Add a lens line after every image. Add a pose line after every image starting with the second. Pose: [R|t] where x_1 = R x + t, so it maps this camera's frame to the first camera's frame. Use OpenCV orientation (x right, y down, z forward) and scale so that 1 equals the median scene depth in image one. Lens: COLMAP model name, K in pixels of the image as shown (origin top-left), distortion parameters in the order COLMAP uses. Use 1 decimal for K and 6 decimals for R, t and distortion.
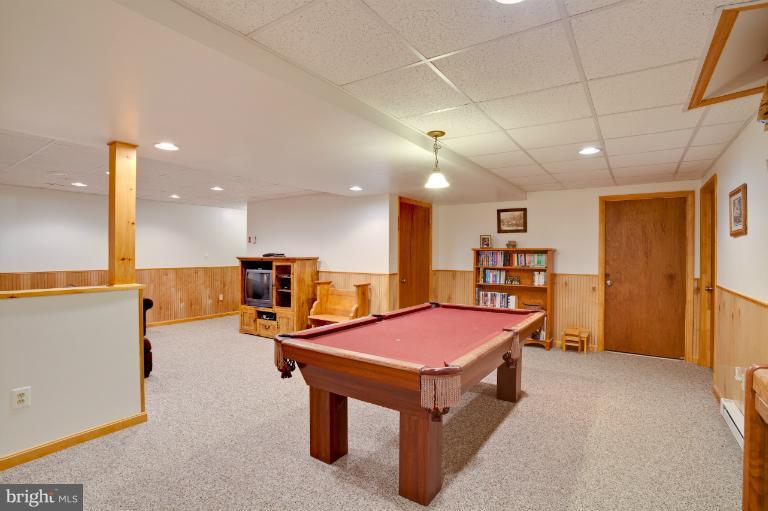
lens RADIAL K [[377.5, 0, 385.0], [0, 377.5, 254.4], [0, 0, 1]] dist [-0.016982, 0.000585]
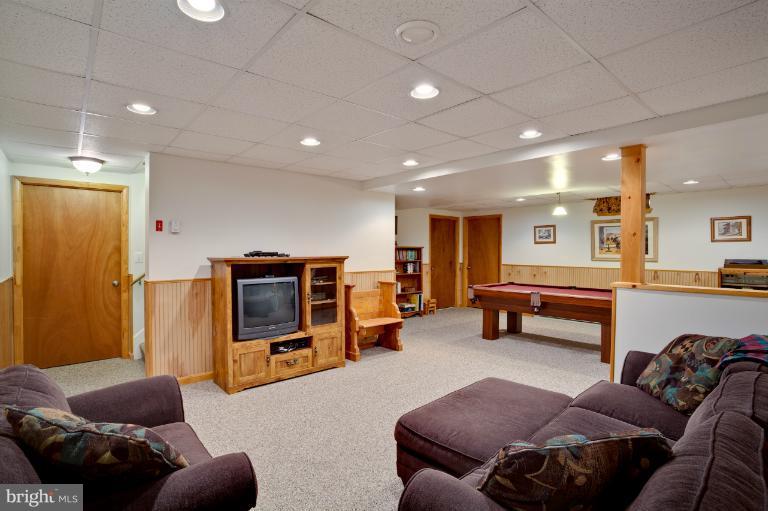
lens RADIAL K [[377.5, 0, 383.9], [0, 377.5, 253.7], [0, 0, 1]] dist [-0.016982, 0.000585]
pose [[0.277798, -0.012217, 0.960562, -0.944634], [0.004675, 0.999924, 0.011366, -0.006271], [-0.960628, 0.001334, 0.277834, 0.687286]]
